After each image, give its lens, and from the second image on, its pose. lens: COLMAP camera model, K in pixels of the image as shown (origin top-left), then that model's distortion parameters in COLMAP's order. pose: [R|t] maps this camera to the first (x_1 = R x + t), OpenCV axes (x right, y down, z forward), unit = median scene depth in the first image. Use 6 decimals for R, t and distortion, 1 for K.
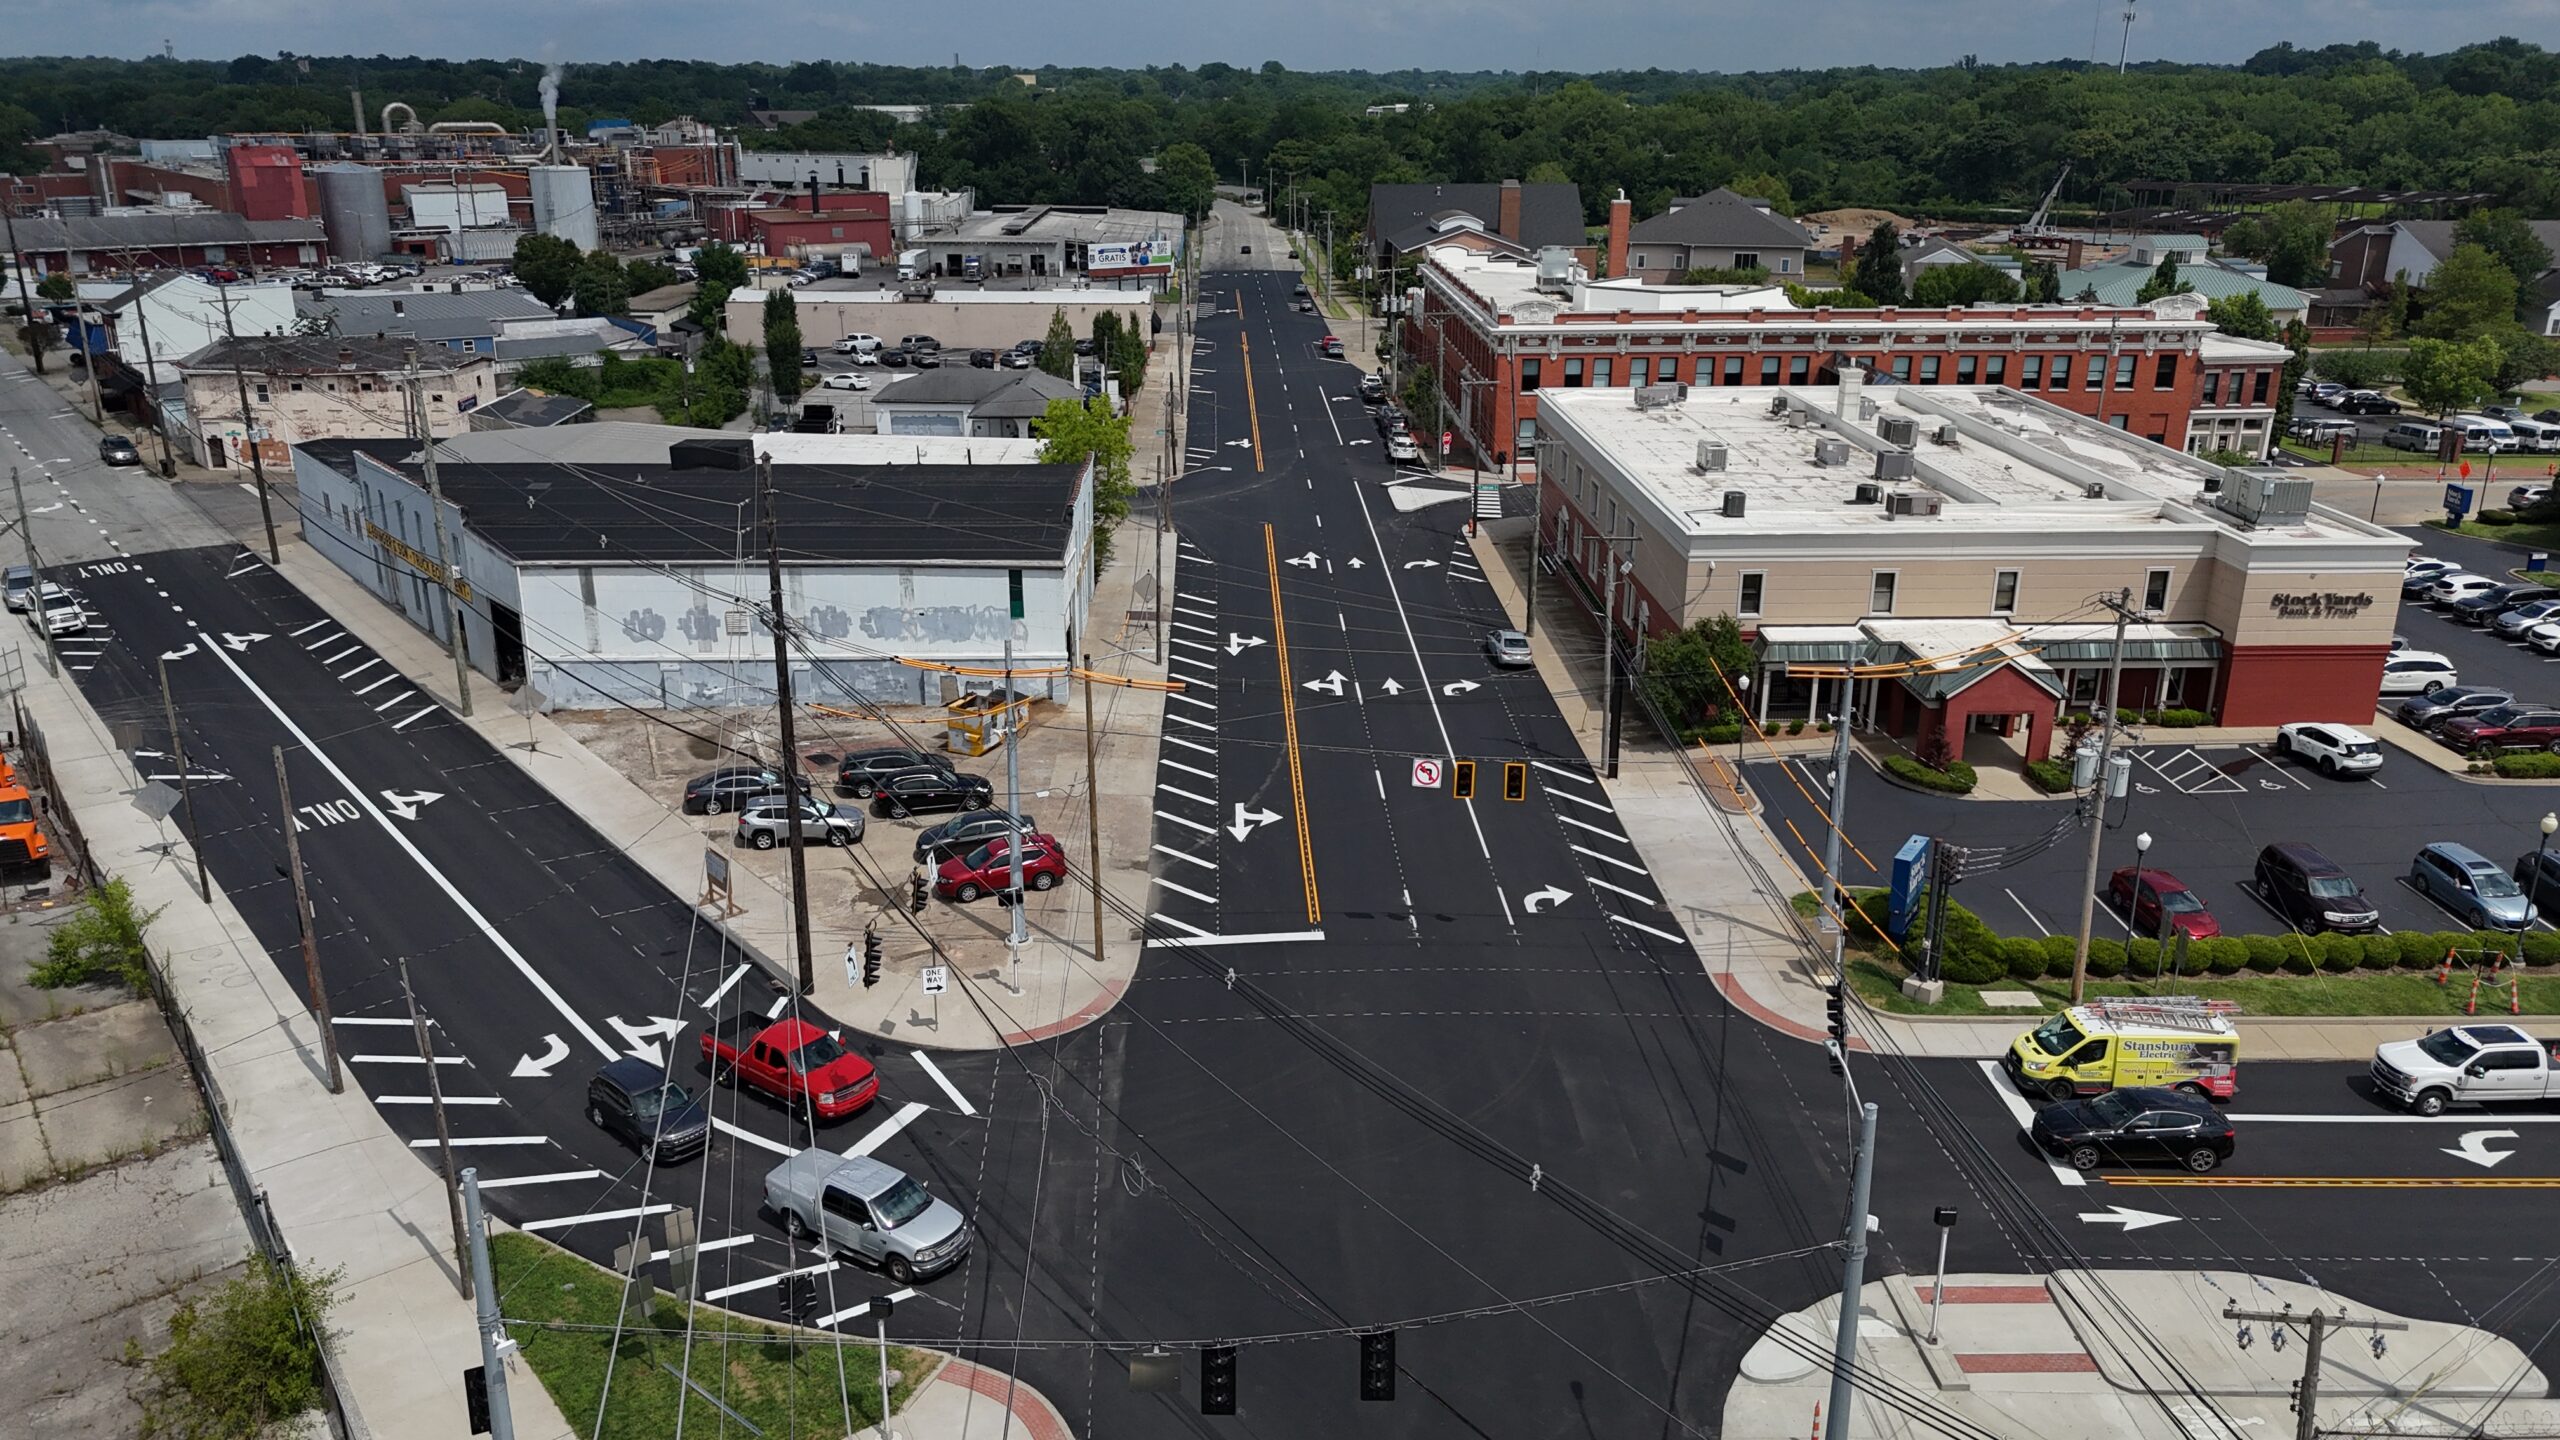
lens RADIAL K [[1865.4, 0, 1278.2], [0, 1865.4, 723.7], [0, 0, 1]] dist [0.057522, -0.040433]
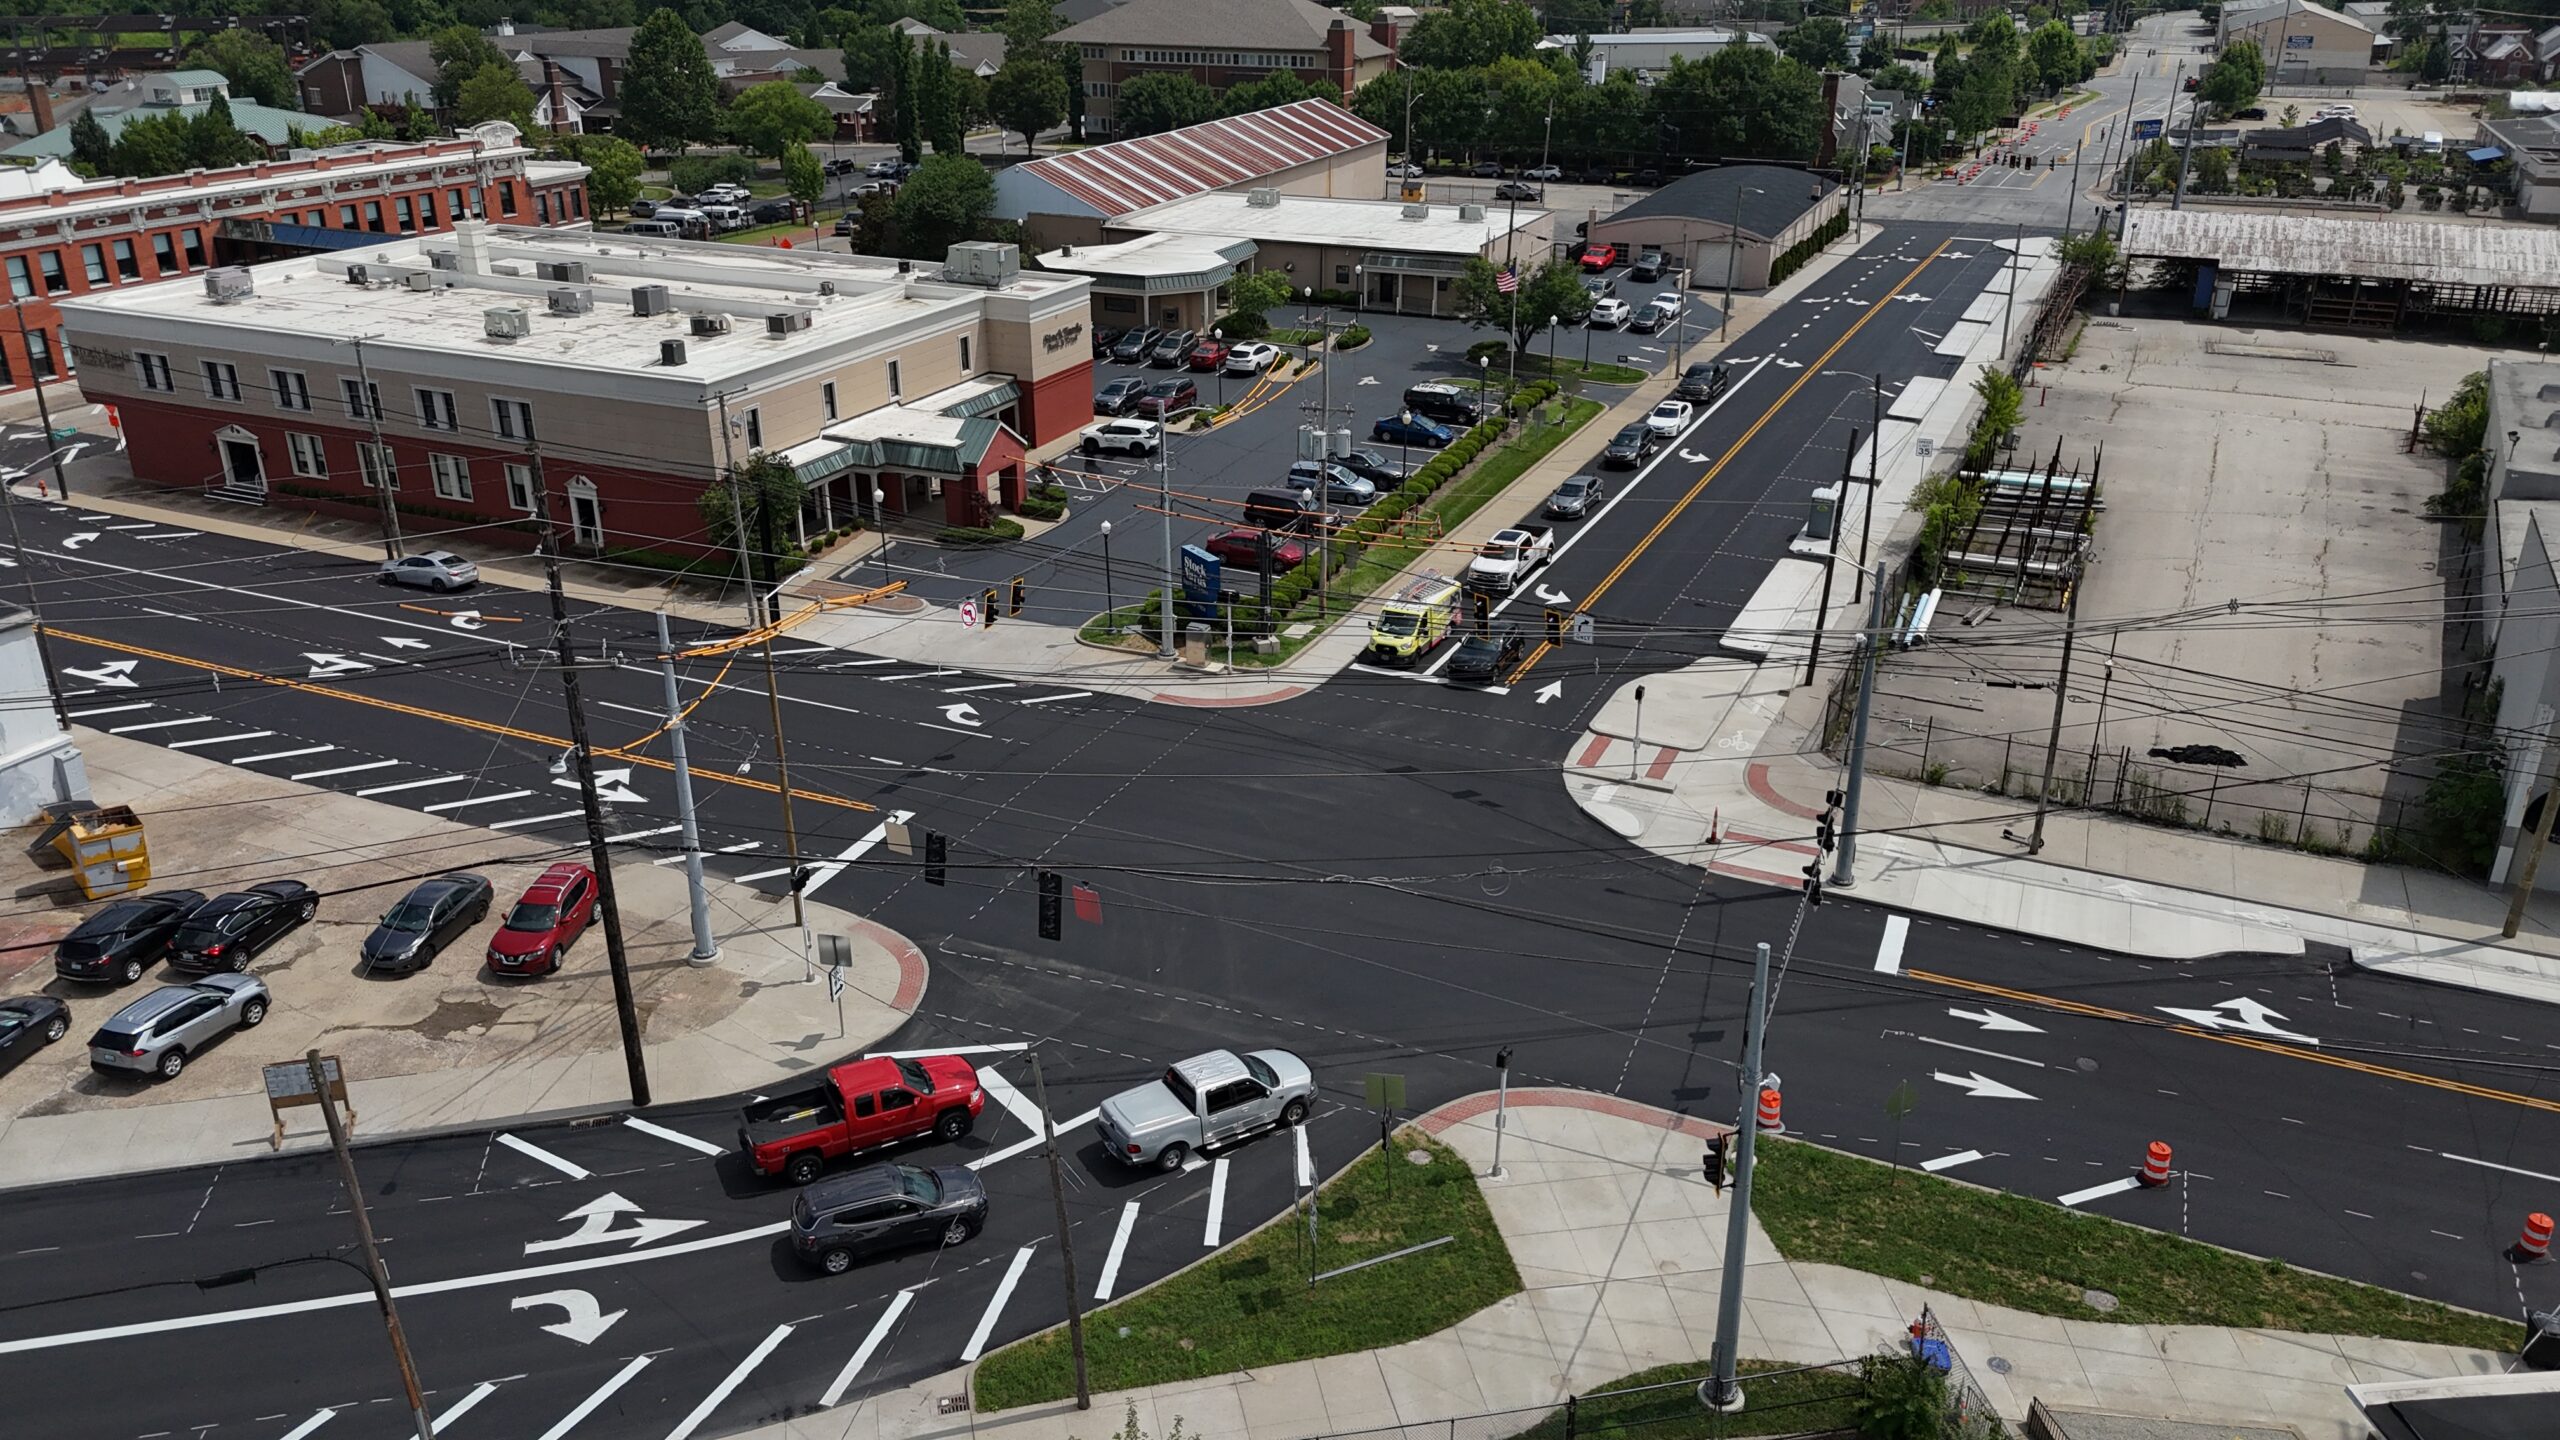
lens RADIAL K [[1865.4, 0, 1268.4], [0, 1865.4, 721.7], [0, 0, 1]] dist [0.057522, -0.040433]
pose [[0.435009, -0.357550, 0.826393, -0.545659], [0.287772, 0.924852, 0.248668, -0.096479], [-0.853203, 0.129640, 0.505211, 0.249472]]
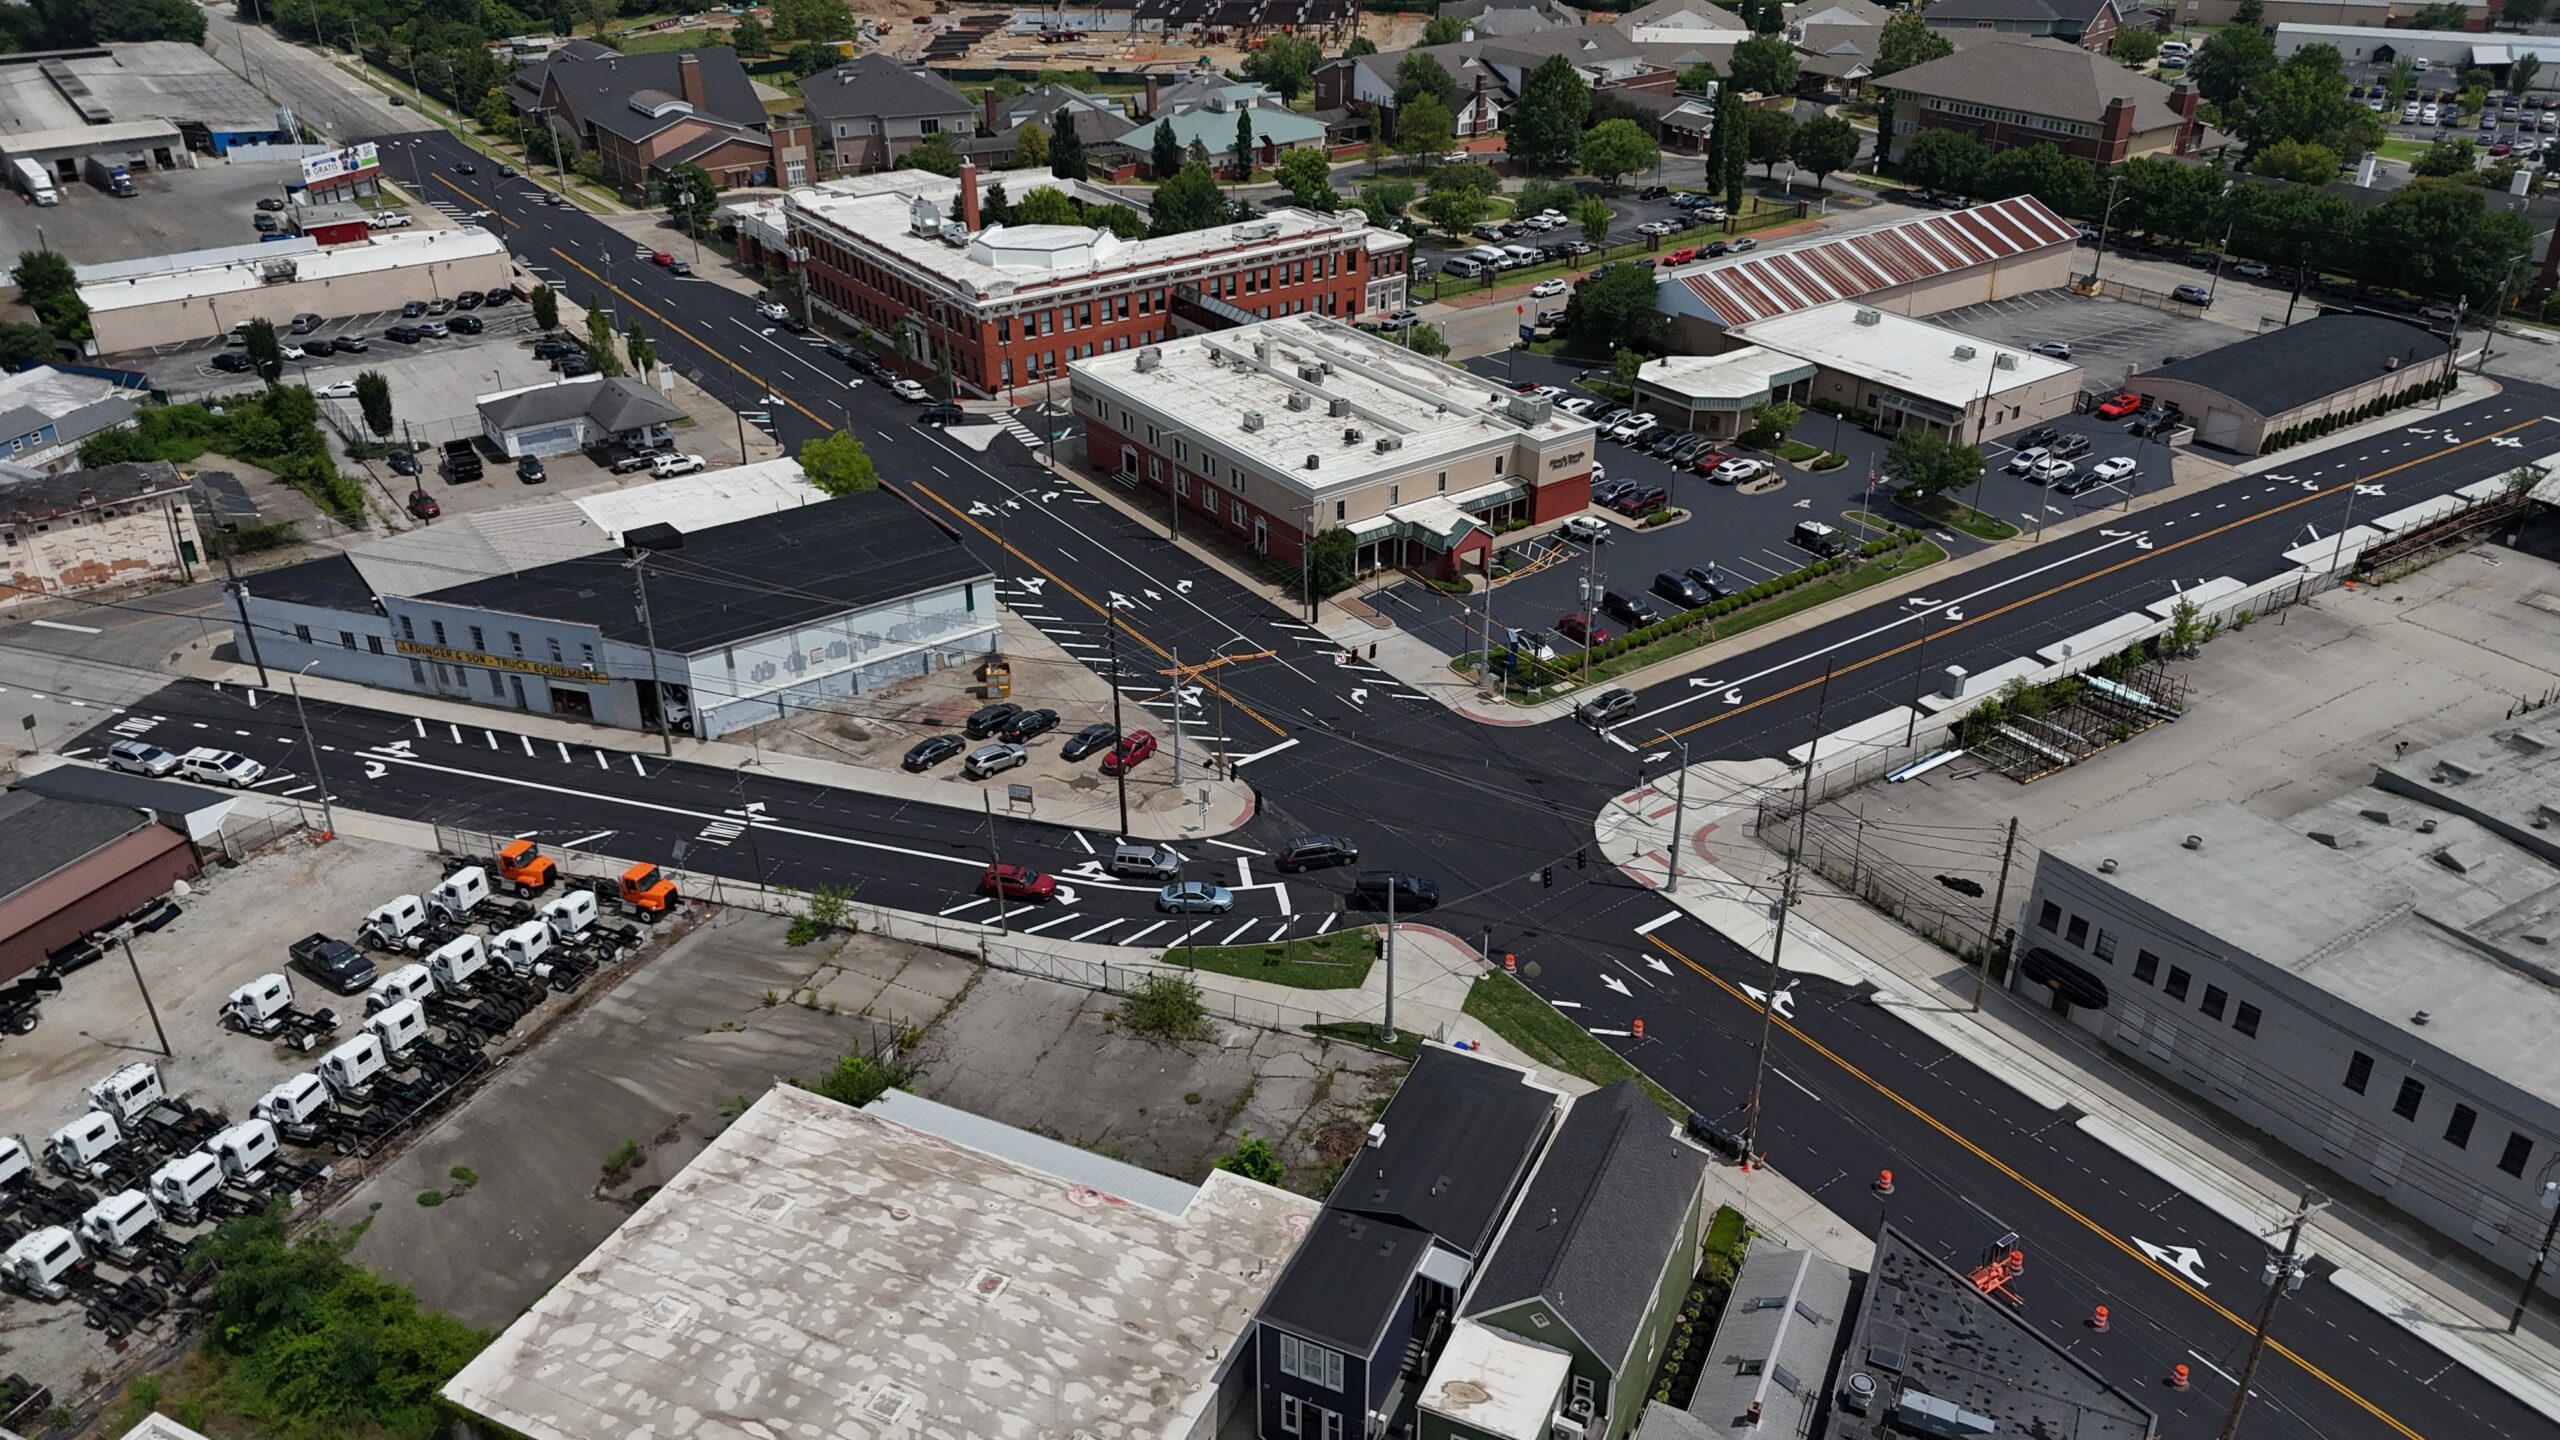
lens RADIAL K [[1865.4, 0, 1267.9], [0, 1865.4, 714.4], [0, 0, 1]] dist [0.057522, -0.040433]
pose [[0.835833, -0.269789, 0.478119, -0.795016], [0.186108, 0.958592, 0.215558, -0.298816], [-0.516476, -0.091188, 0.851433, -0.629626]]
